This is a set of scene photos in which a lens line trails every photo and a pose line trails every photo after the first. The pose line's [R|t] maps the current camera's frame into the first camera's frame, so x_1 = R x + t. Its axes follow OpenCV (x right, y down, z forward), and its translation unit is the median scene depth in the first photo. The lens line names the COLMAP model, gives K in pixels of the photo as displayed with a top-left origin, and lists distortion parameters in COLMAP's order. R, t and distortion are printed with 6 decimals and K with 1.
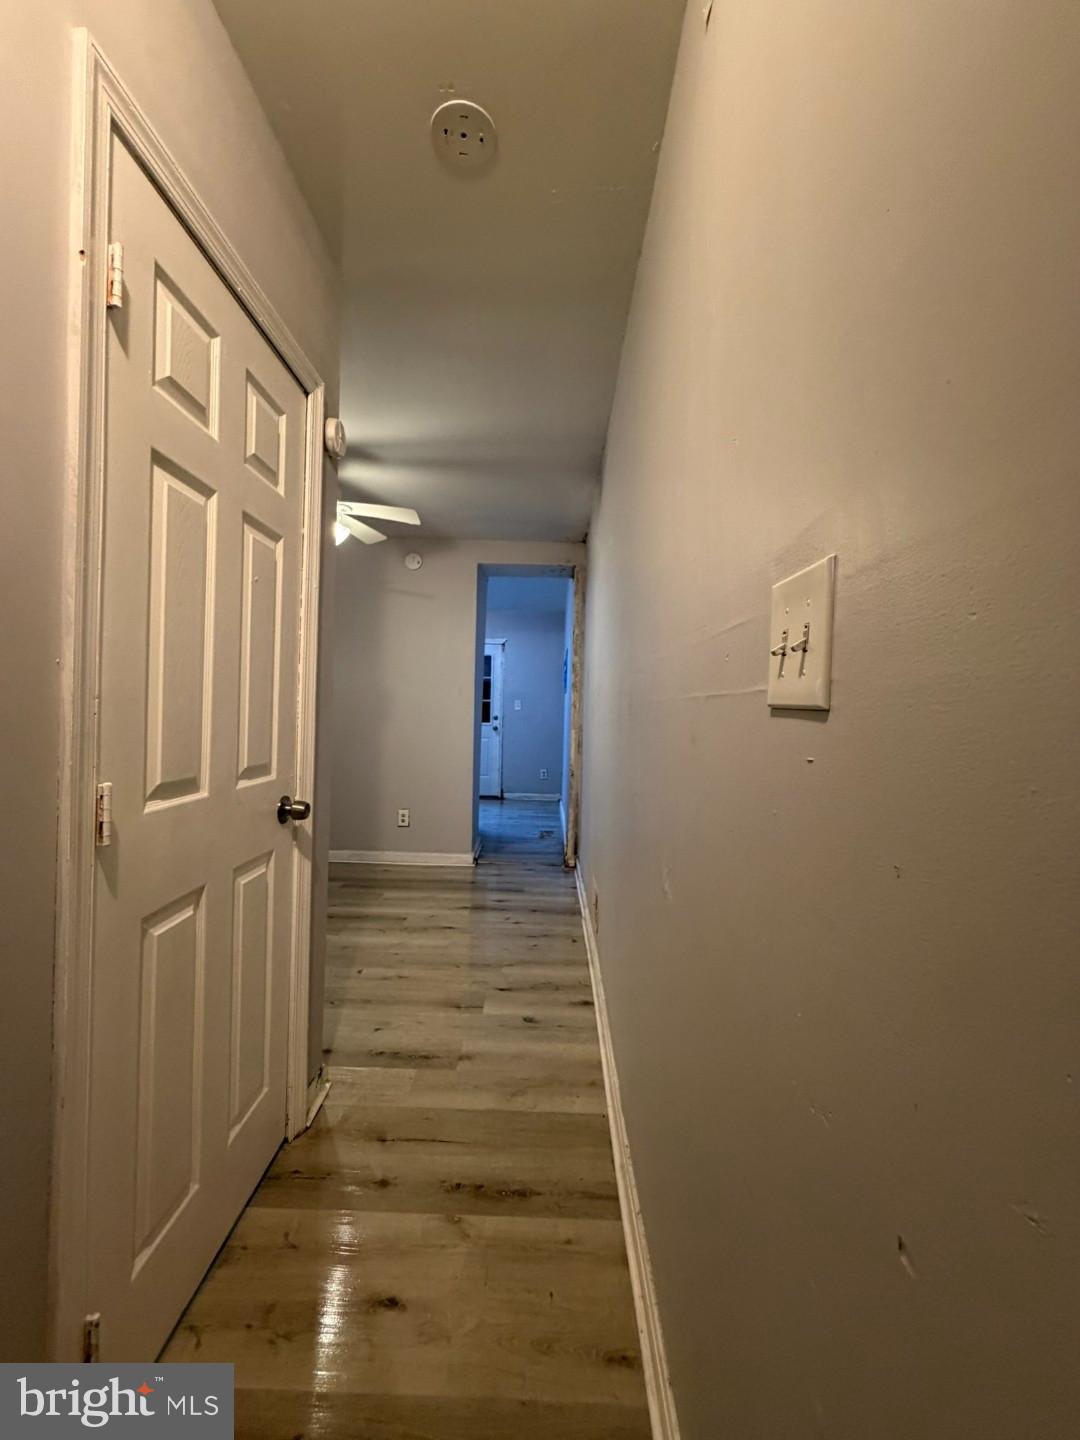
lens RADIAL K [[577.3, 0, 536.6], [0, 577.3, 718.0], [0, 0, 1]] dist [0.000521, -0.000554]
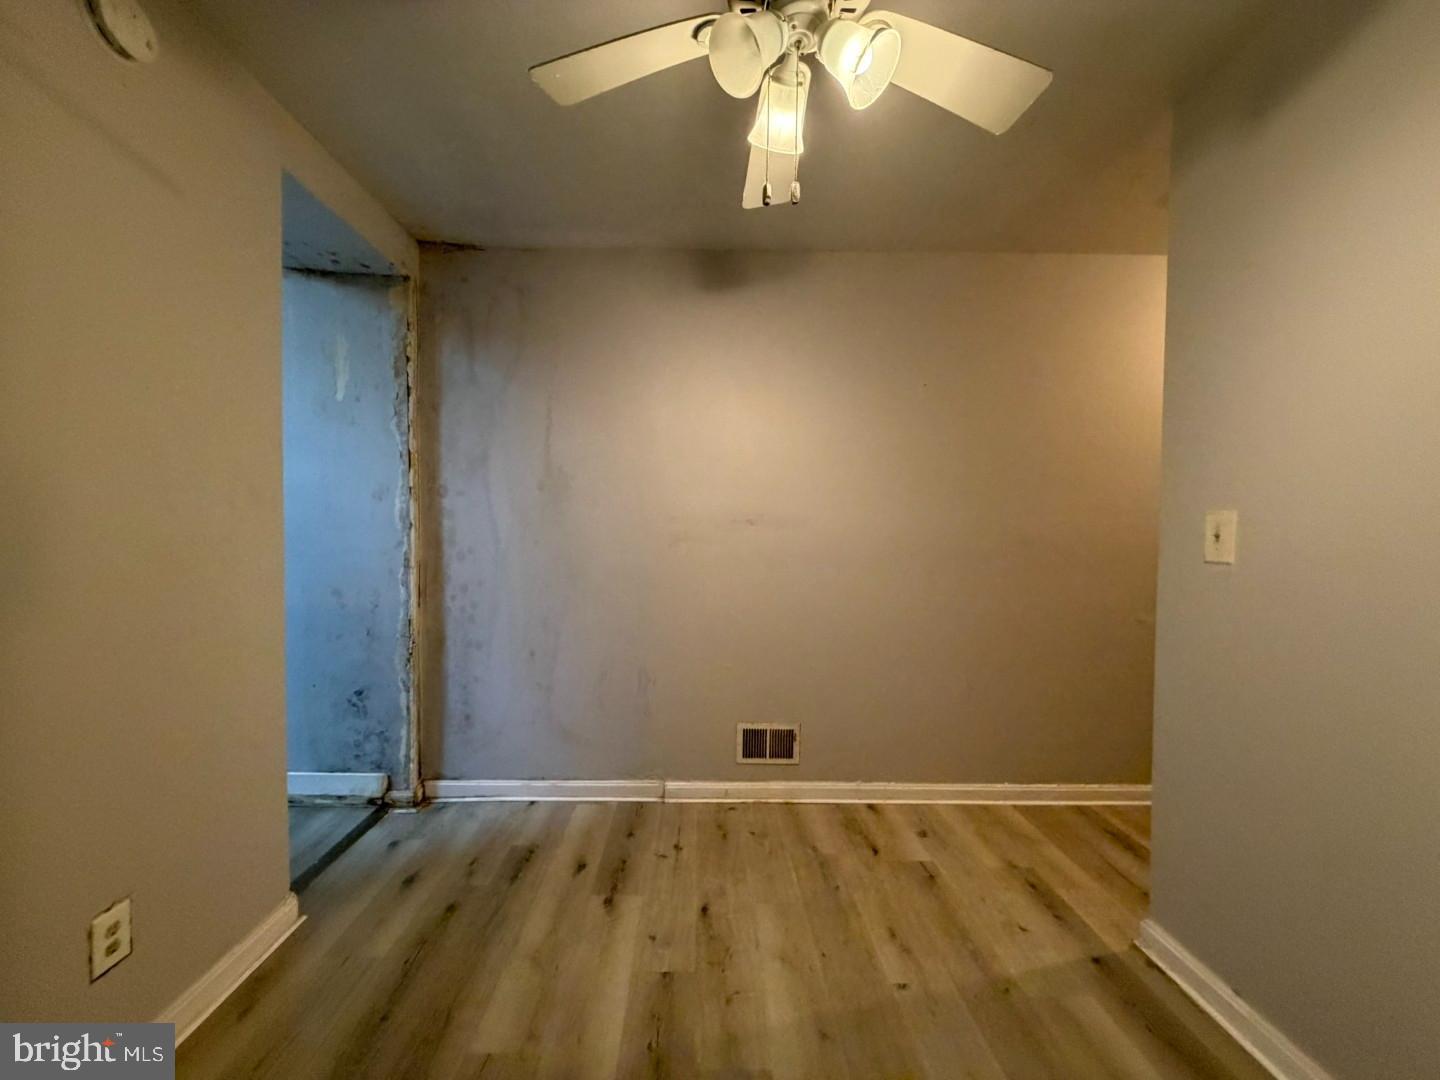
lens RADIAL K [[577.3, 0, 715.8], [0, 577.3, 540.2], [0, 0, 1]] dist [0.000521, -0.000554]
pose [[-0.048253, -0.051703, 0.997496, -0.766155], [-0.004042, 0.998661, 0.051567, -0.055600], [-0.998827, -0.001543, -0.048397, 1.064288]]
